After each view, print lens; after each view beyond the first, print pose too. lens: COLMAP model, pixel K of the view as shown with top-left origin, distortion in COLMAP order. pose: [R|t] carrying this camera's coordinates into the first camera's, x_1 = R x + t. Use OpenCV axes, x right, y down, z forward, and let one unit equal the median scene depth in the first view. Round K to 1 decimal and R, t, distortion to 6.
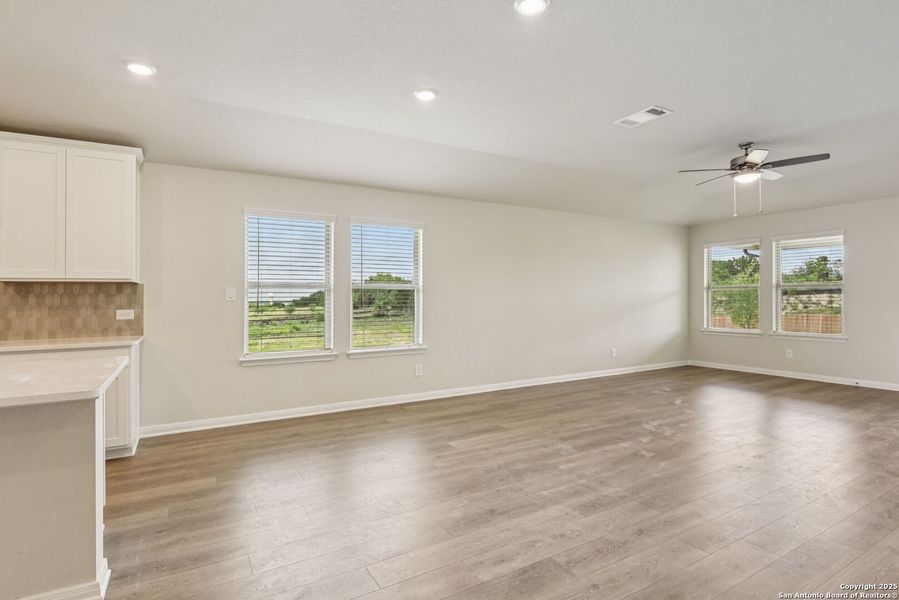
lens RADIAL K [[456.8, 0, 447.7], [0, 456.8, 300.1], [0, 0, 1]] dist [-0.001595, -0.014611]
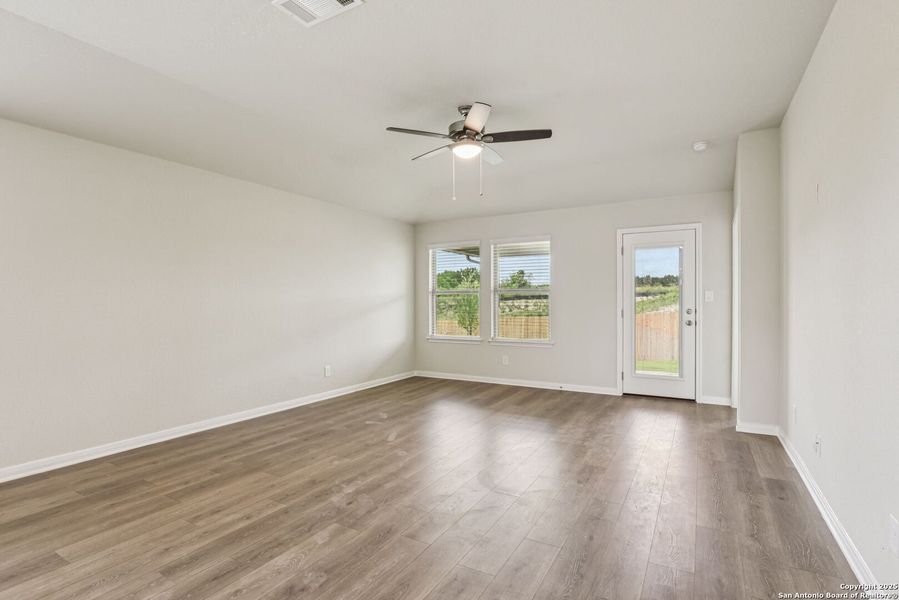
lens RADIAL K [[447.4, 0, 444.2], [0, 447.4, 301.3], [0, 0, 1]] dist [0.000212, -0.015952]
pose [[0.866309, 0.005002, 0.499484, 0.195140], [-0.001490, 0.999971, -0.007430, -0.001584], [-0.499506, 0.005692, 0.866291, 0.286712]]
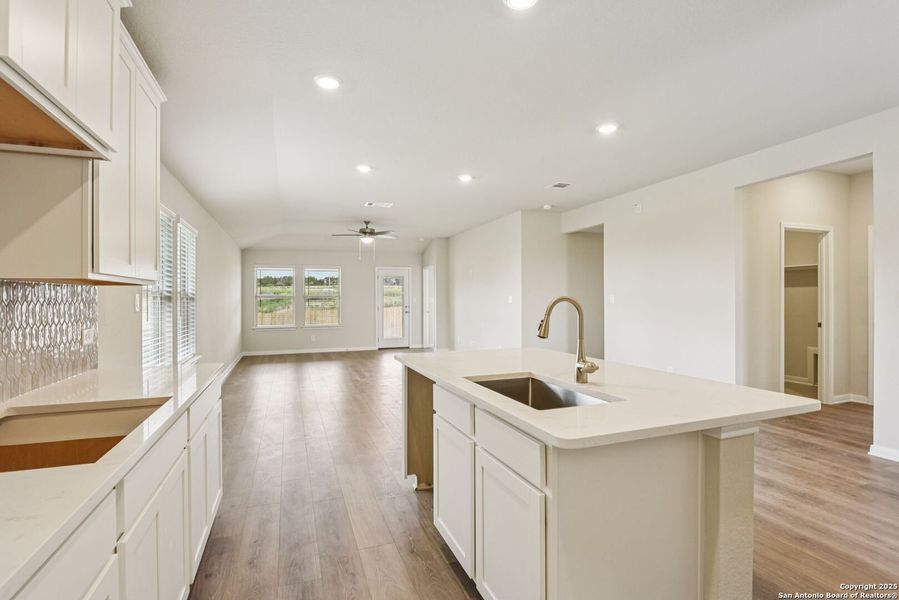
lens RADIAL K [[439.4, 0, 452.9], [0, 439.4, 298.4], [0, 0, 1]] dist [0.000285, -0.012594]
pose [[0.160941, 0.005887, 0.986946, -0.908064], [0.009967, 0.999922, -0.007590, -0.010379], [-0.986914, 0.011058, 0.160870, 0.302137]]
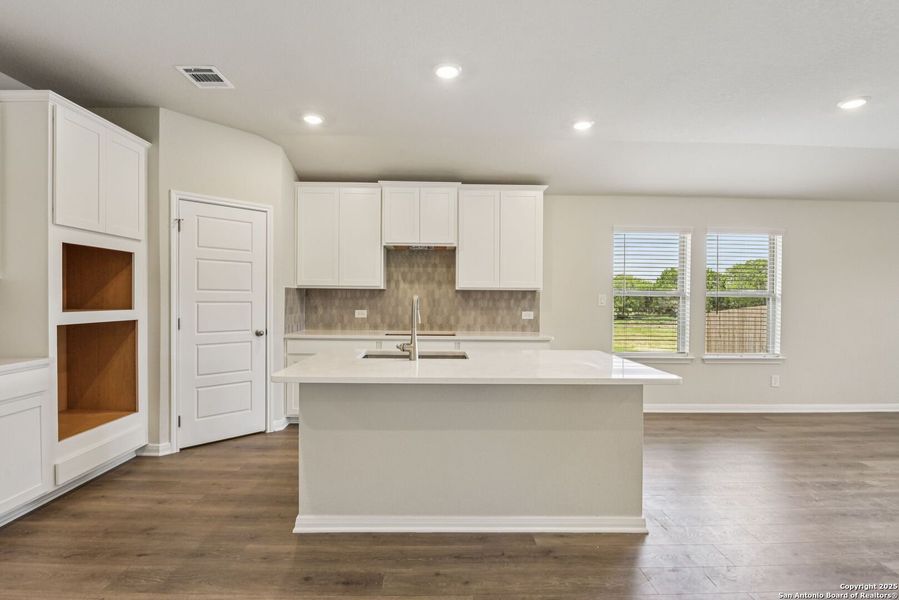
lens RADIAL K [[439.3, 0, 444.1], [0, 439.3, 300.4], [0, 0, 1]] dist [-0.015094, -0.001037]
pose [[0.873297, 0.019466, -0.486799, -0.229389], [-0.018527, 0.999806, 0.006743, -0.010672], [0.486836, 0.003130, 0.873488, -0.149610]]
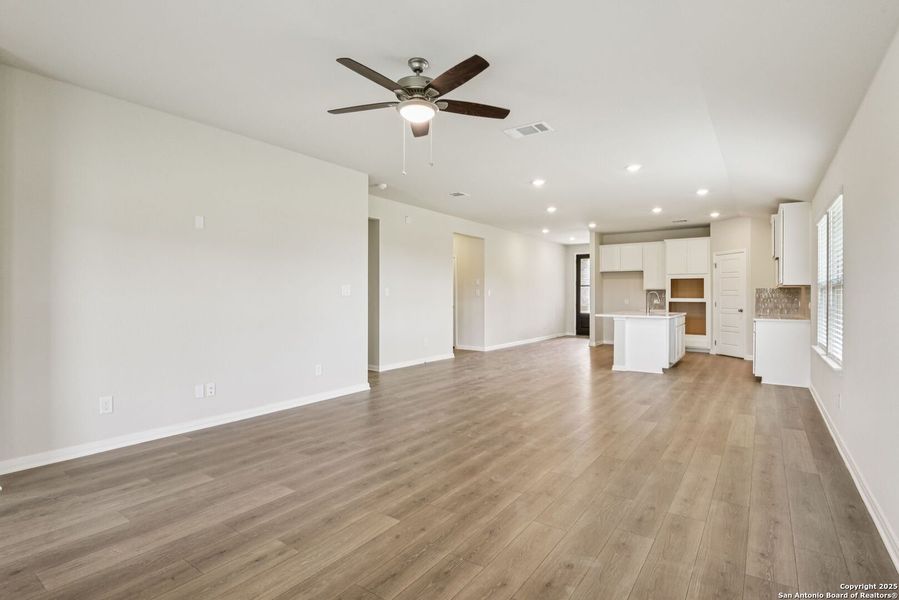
lens RADIAL K [[439.4, 0, 452.9], [0, 439.4, 298.4], [0, 0, 1]] dist [0.000285, -0.012594]
pose [[-0.905694, 0.007173, -0.423870, 0.743109], [0.002081, 0.999920, 0.012475, -0.009283], [0.423926, 0.010416, -0.905637, 1.346493]]
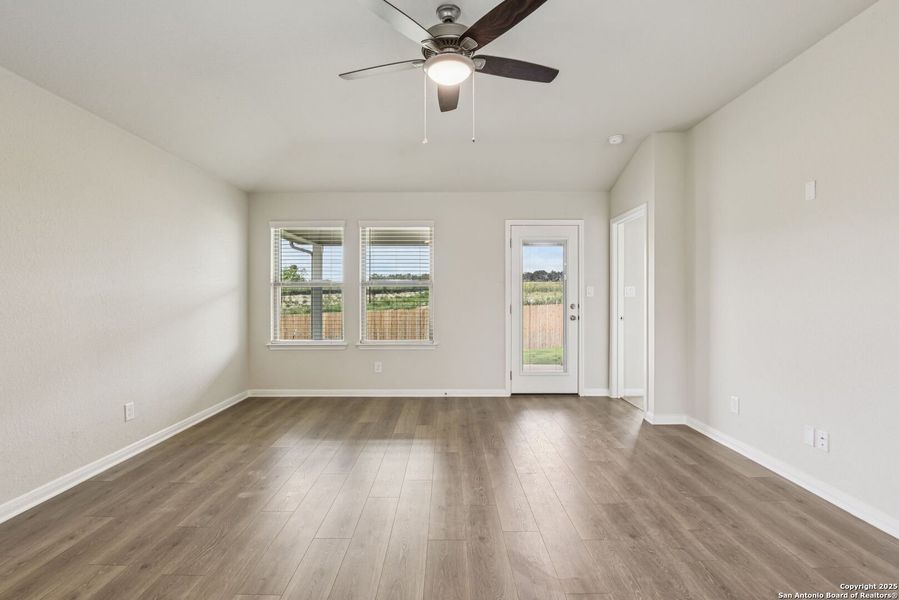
lens RADIAL K [[430.9, 0, 446.2], [0, 430.9, 297.4], [0, 0, 1]] dist [-0.013806, -0.001312]
pose [[0.500468, 0.003193, 0.865749, 0.182798], [0.002117, 0.999986, -0.004912, -0.003836], [-0.865752, 0.004291, 0.500454, 0.630639]]
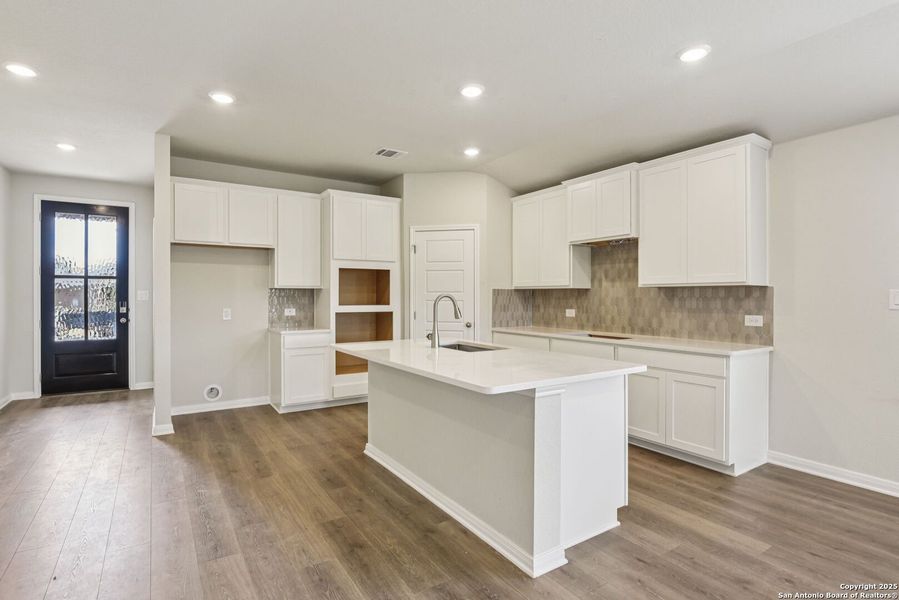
lens RADIAL K [[450.8, 0, 441.9], [0, 450.8, 294.0], [0, 0, 1]] dist [-0.003005, -0.001673]
pose [[0.048763, 0.004211, -0.998801, 0.117031], [-0.006610, 0.999971, 0.003893, -0.015365], [0.998788, 0.006413, 0.048790, 0.245825]]
